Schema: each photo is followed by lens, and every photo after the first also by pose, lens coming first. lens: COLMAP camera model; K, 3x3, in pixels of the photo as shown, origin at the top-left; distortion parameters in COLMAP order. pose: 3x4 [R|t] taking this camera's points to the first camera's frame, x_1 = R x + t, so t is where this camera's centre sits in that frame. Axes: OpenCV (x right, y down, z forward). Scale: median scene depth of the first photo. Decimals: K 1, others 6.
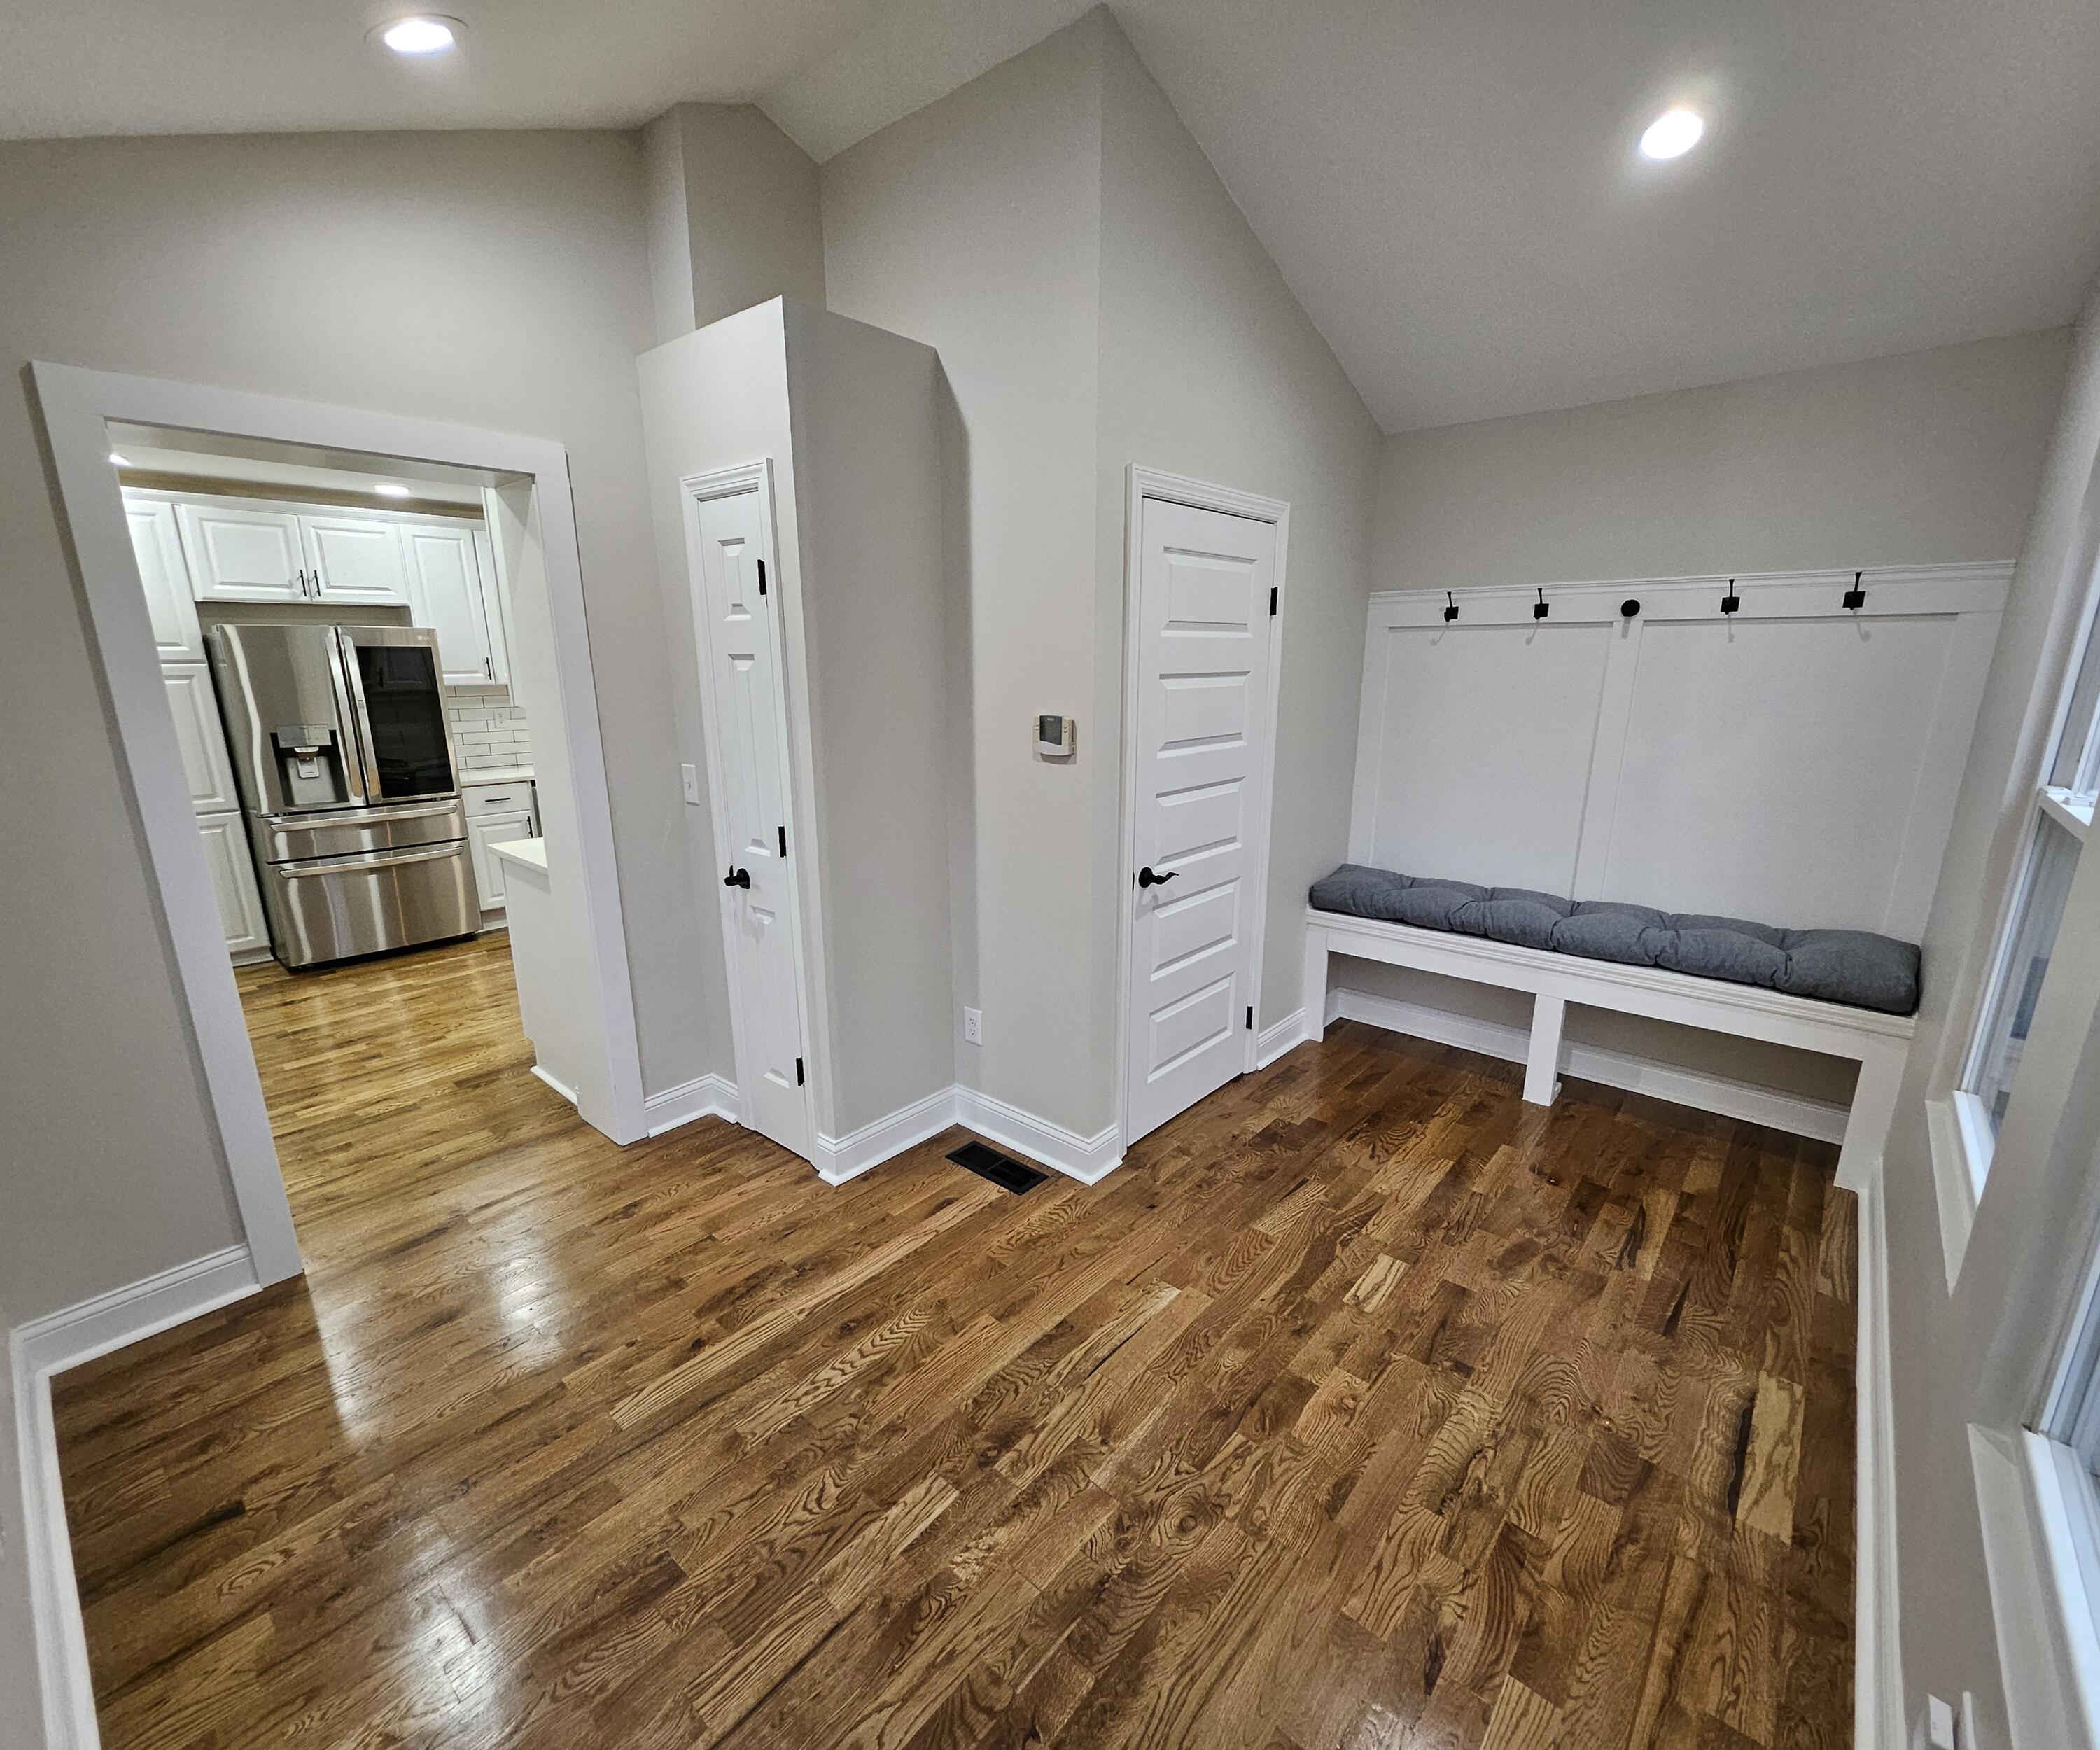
lens RADIAL K [[917.7, 0, 1051.2], [0, 917.7, 891.9], [0, 0, 1]] dist [-0.000708, 0.000067]
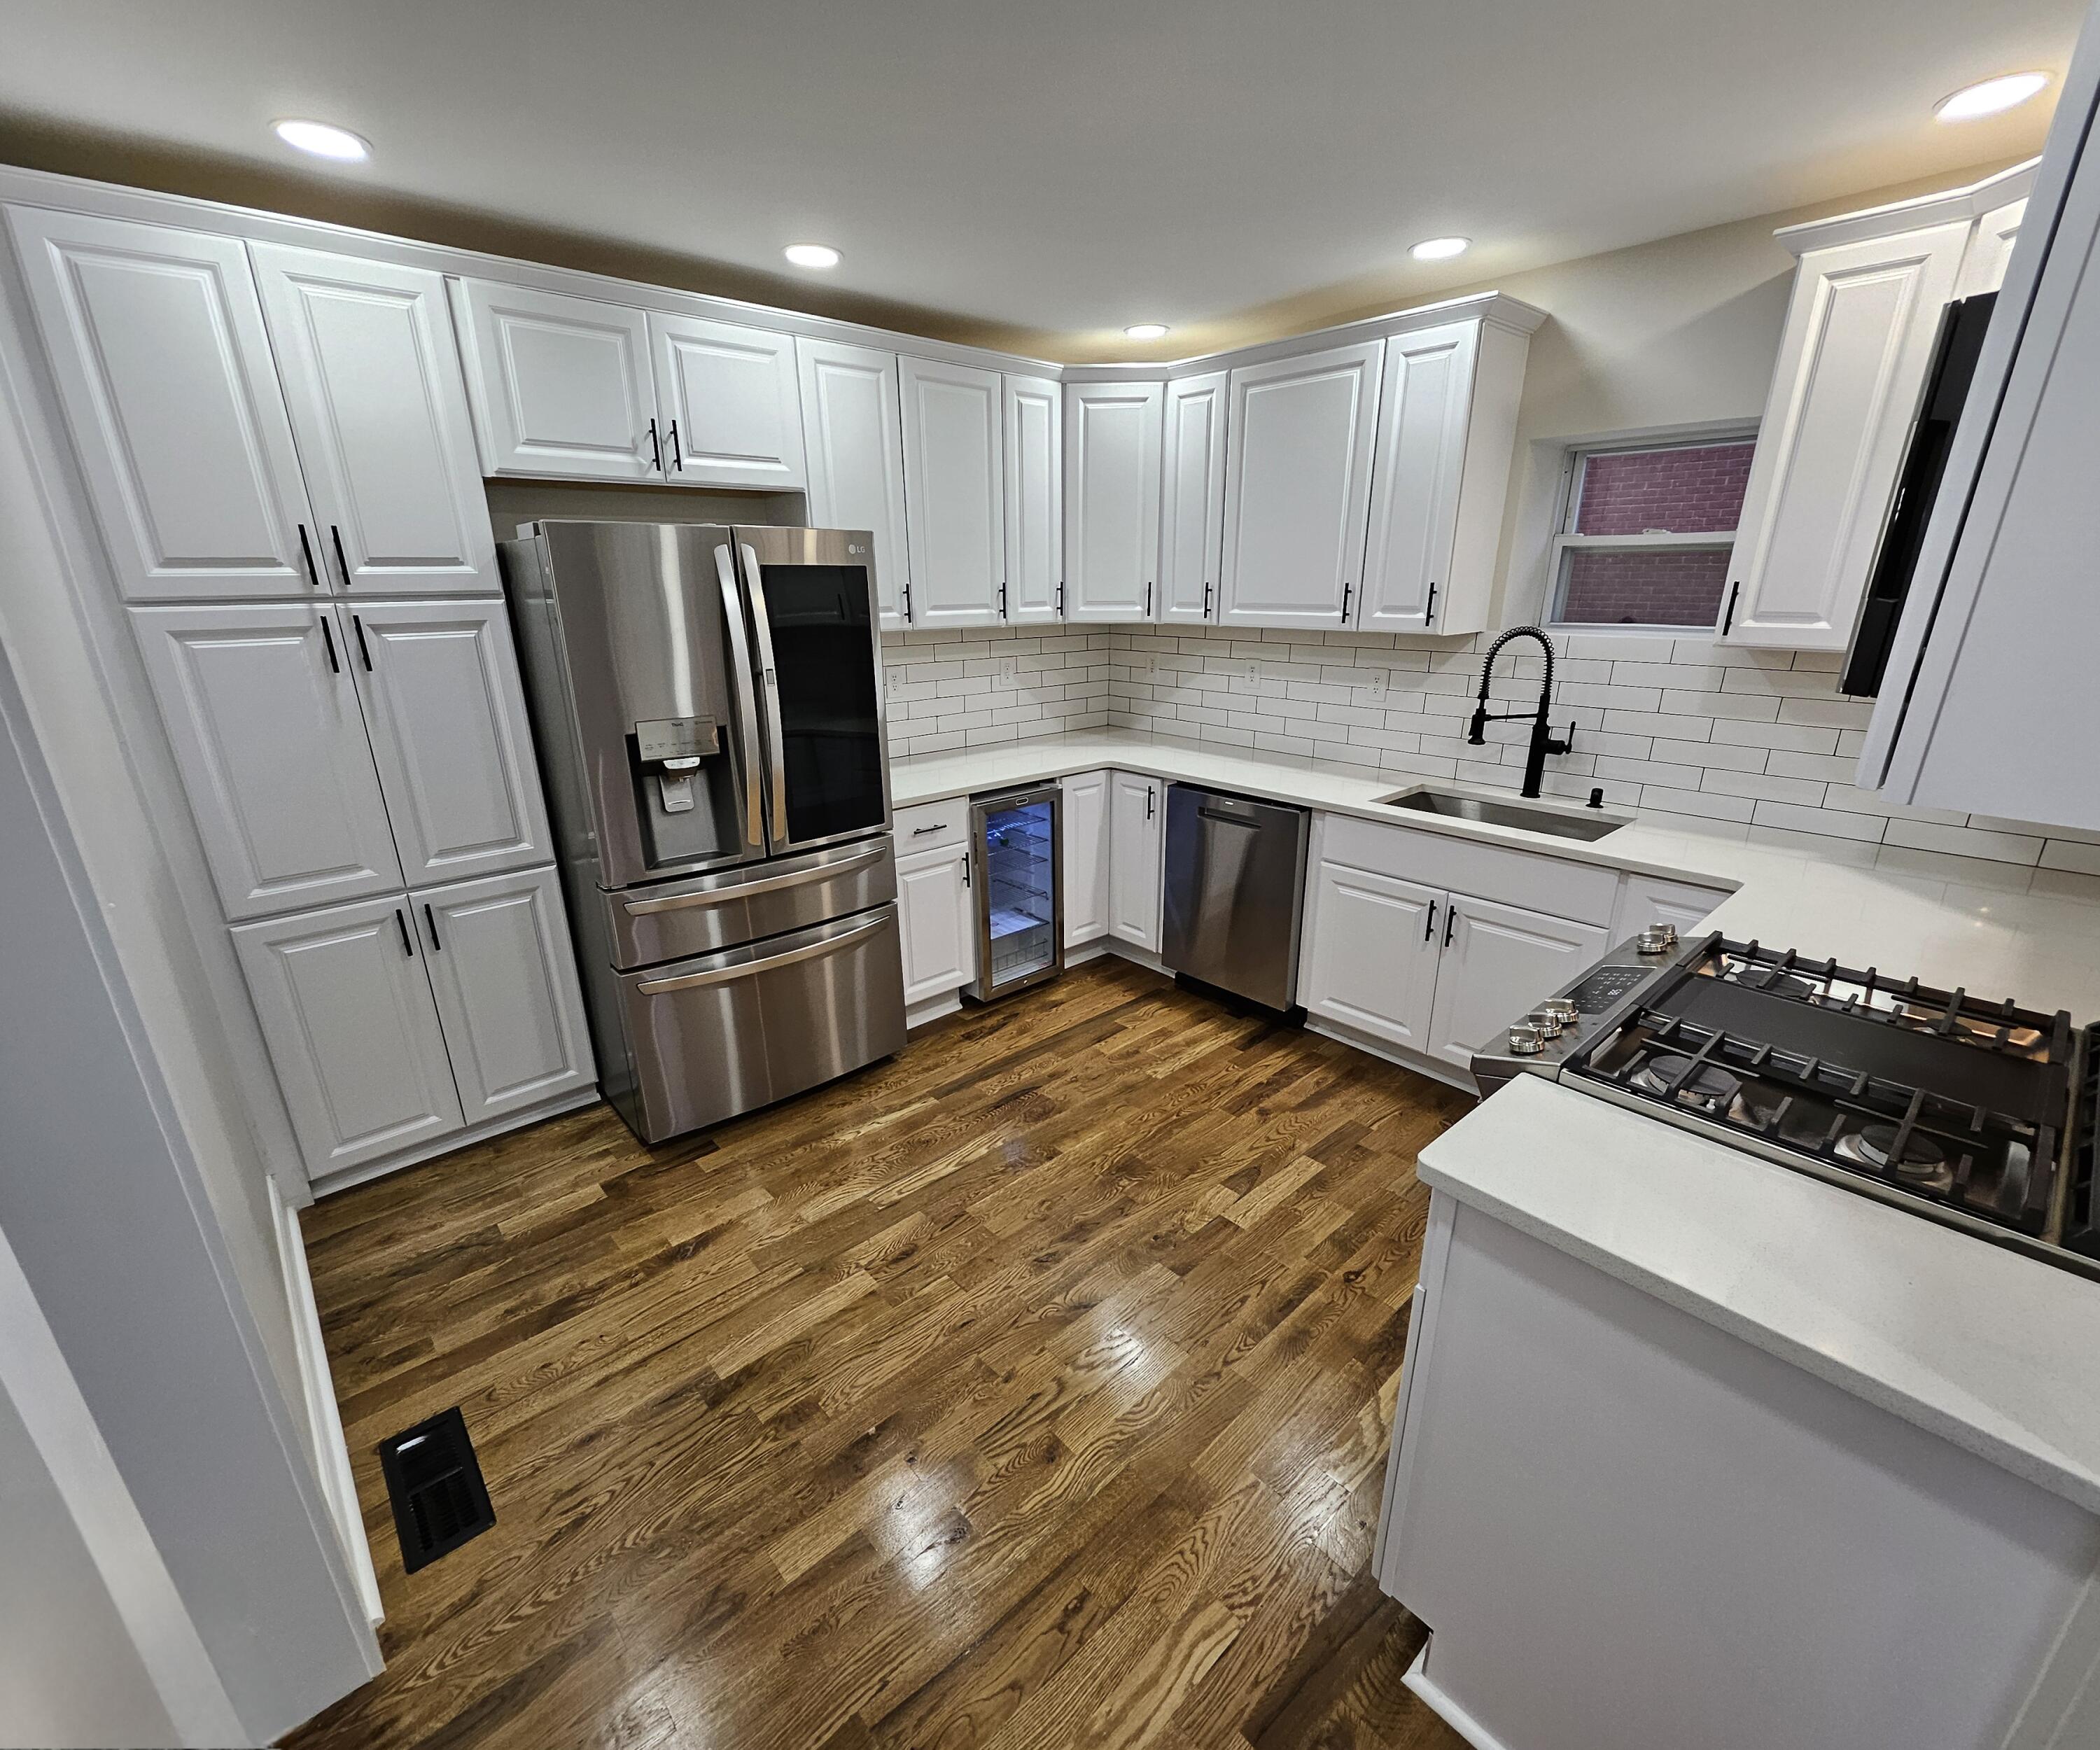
lens RADIAL K [[917.7, 0, 1051.2], [0, 917.7, 891.9], [0, 0, 1]] dist [-0.000708, 0.000067]
pose [[0.993090, 0.034588, -0.112142, -0.524075], [-0.025080, 0.996055, 0.085115, -0.128477], [0.114643, -0.081715, 0.990040, 0.479451]]
